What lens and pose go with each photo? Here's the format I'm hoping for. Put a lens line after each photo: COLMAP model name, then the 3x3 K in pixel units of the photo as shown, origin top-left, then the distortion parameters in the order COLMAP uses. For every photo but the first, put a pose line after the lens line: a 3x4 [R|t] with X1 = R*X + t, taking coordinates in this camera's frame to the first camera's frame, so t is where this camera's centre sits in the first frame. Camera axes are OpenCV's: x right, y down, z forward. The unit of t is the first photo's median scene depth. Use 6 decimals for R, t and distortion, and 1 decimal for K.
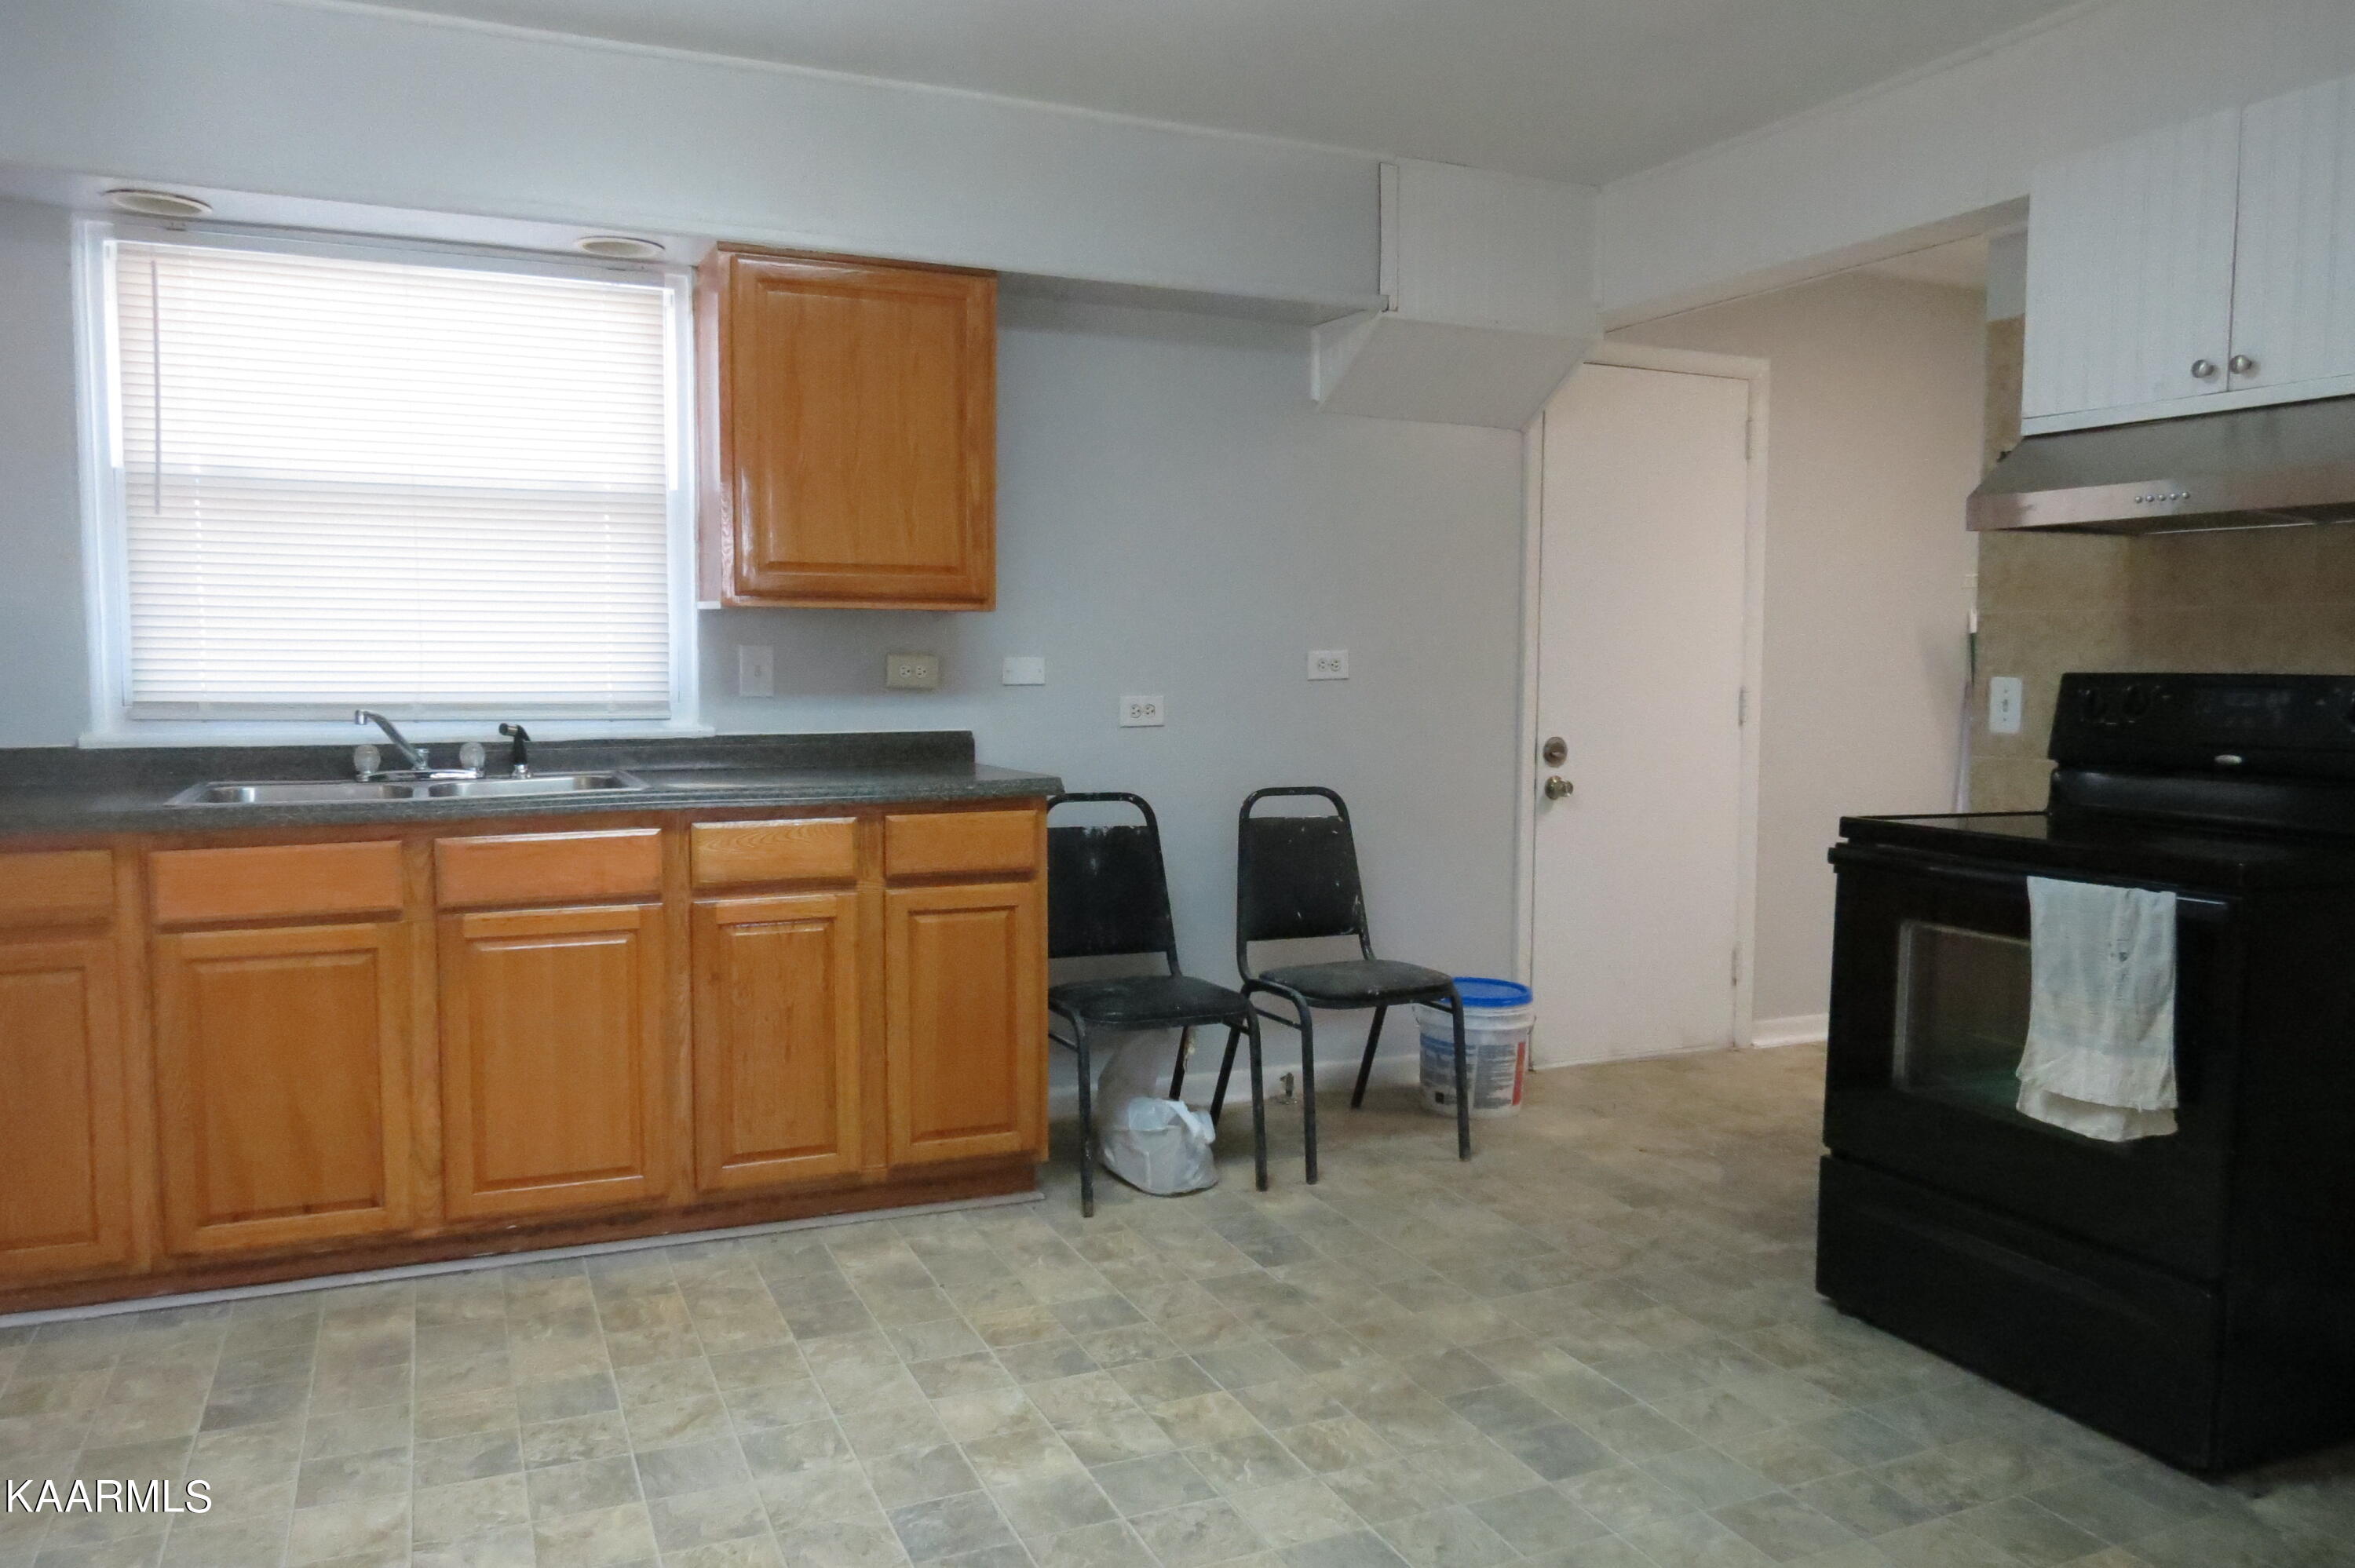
lens RADIAL K [[1674.1, 0, 1167.5], [0, 1674.1, 786.0], [0, 0, 1]] dist [-0.033464, 0.007980]
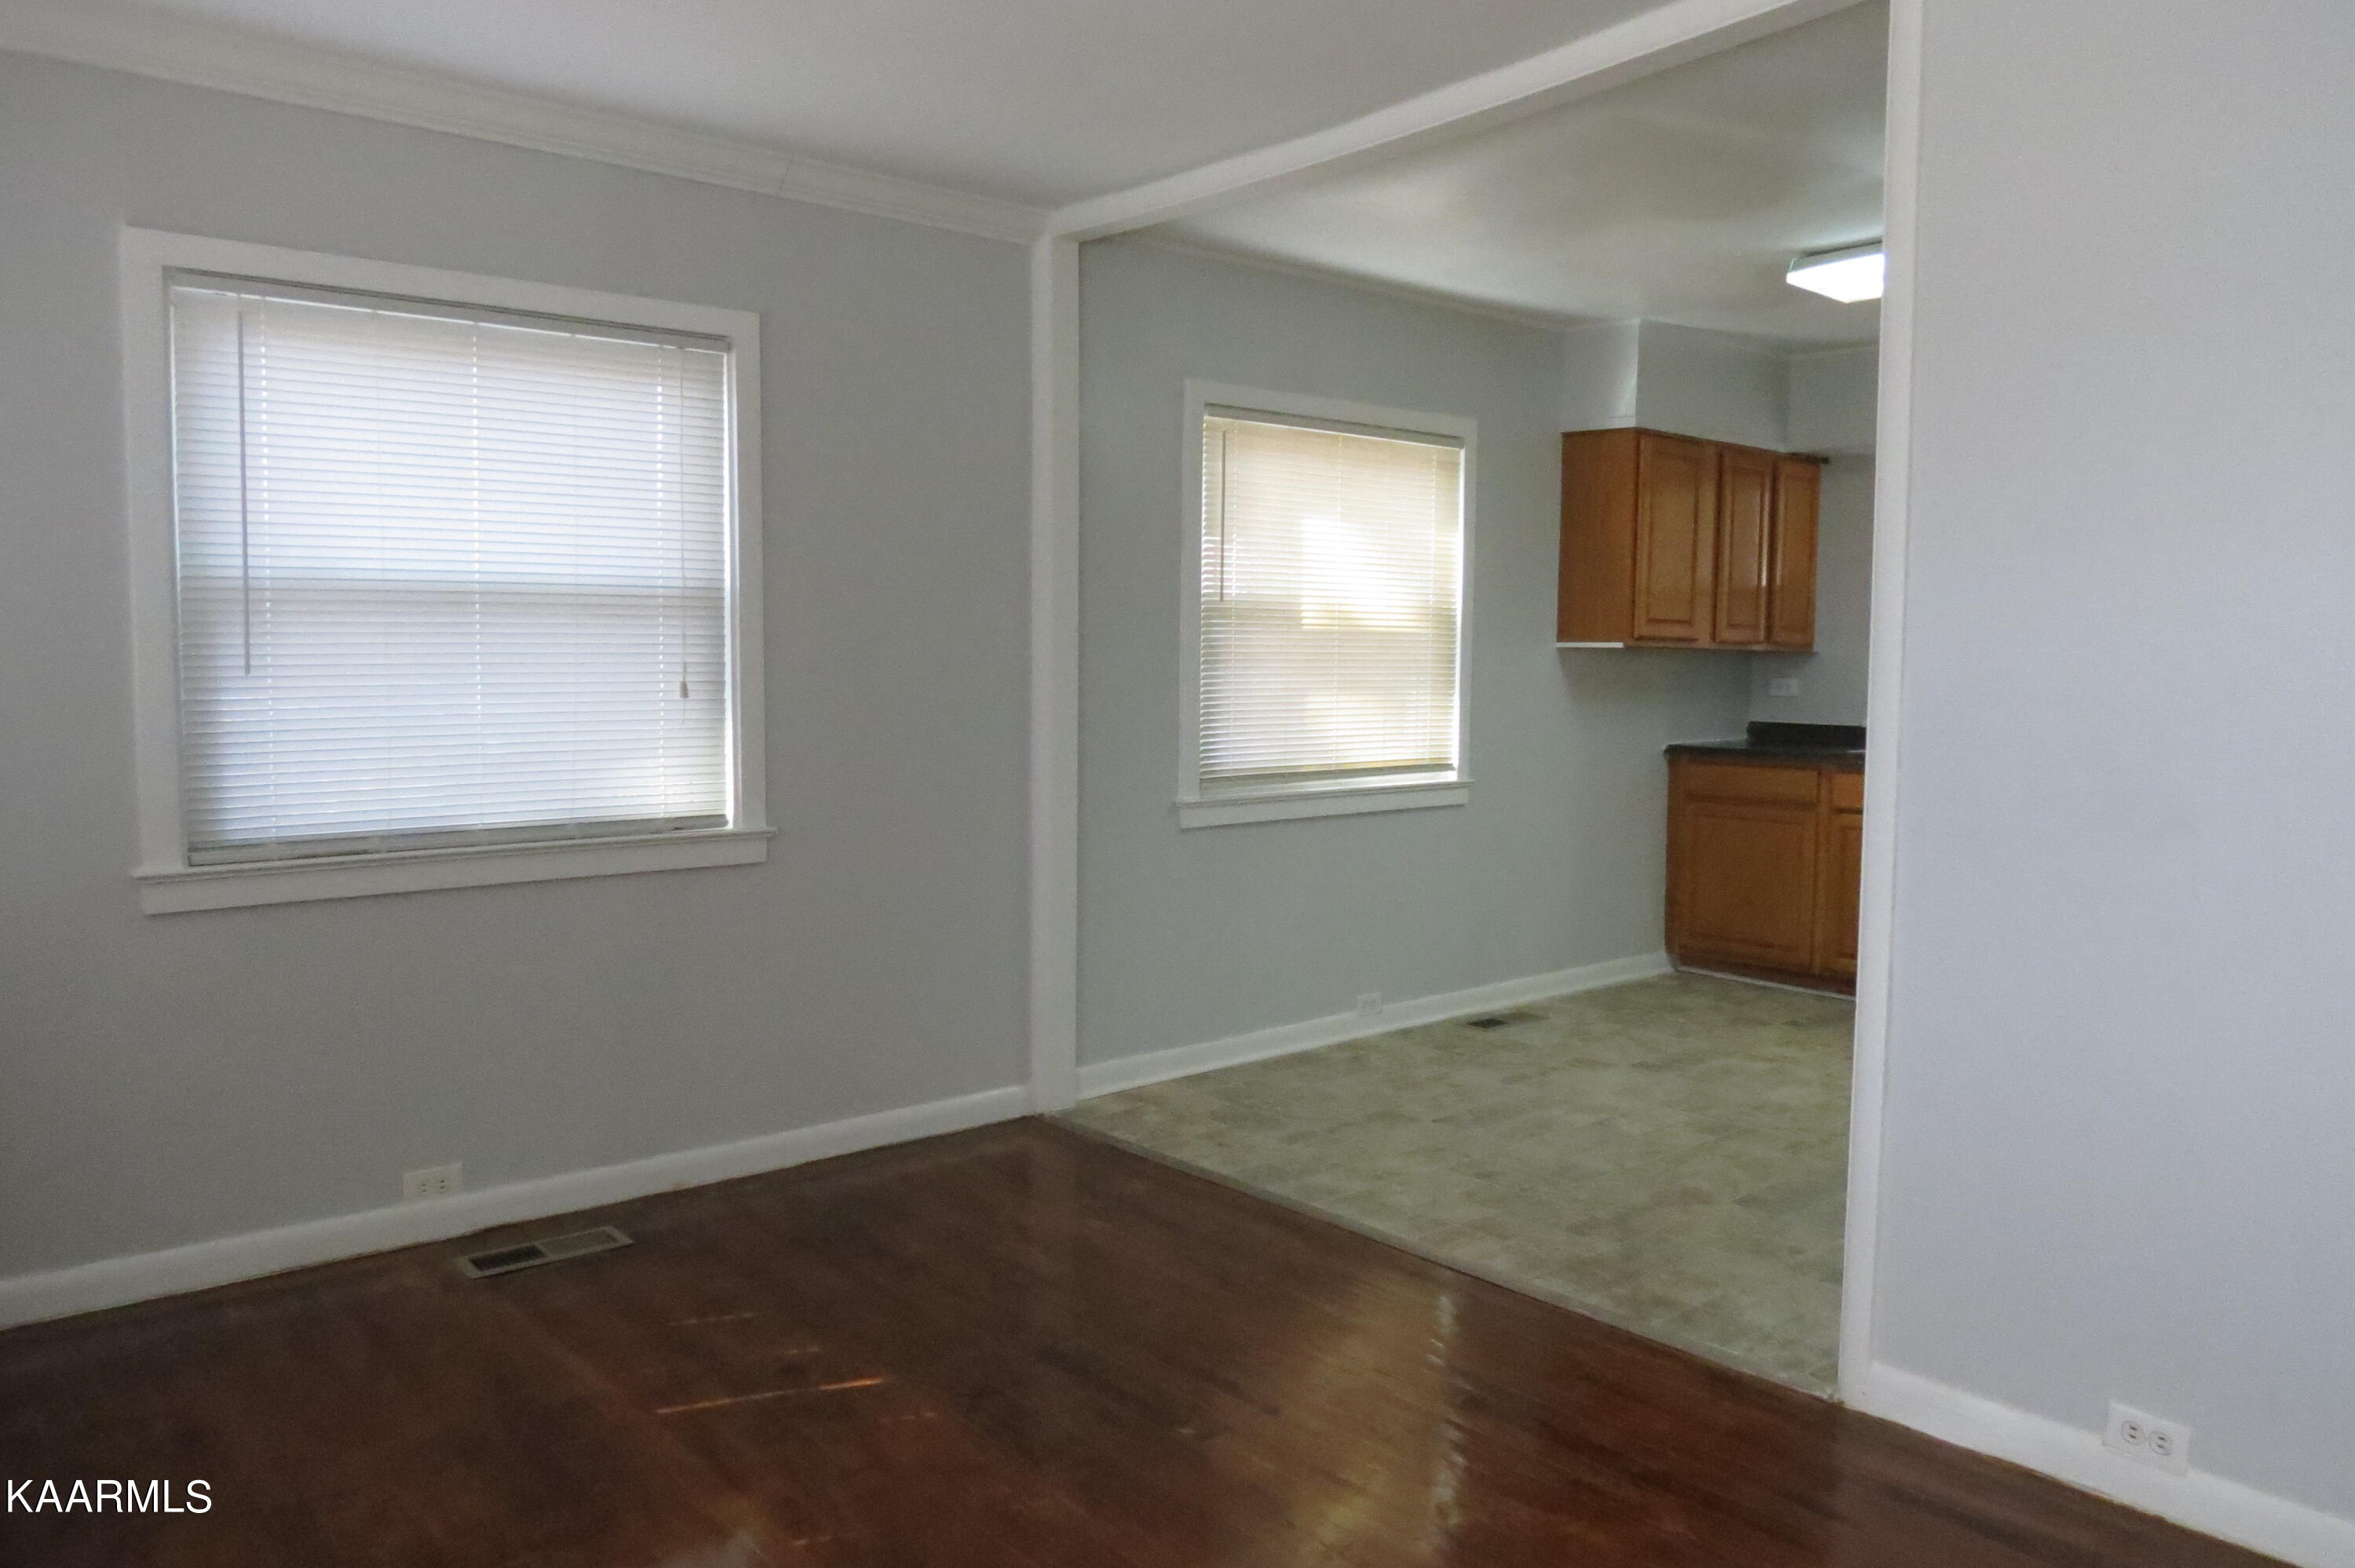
lens RADIAL K [[1674.1, 0, 1167.5], [0, 1674.1, 786.0], [0, 0, 1]] dist [-0.033464, 0.007980]
pose [[0.285231, 0.069935, -0.955904, 1.030982], [-0.086087, 0.995173, 0.047120, 0.025914], [0.954585, 0.068851, 0.289875, -0.372686]]
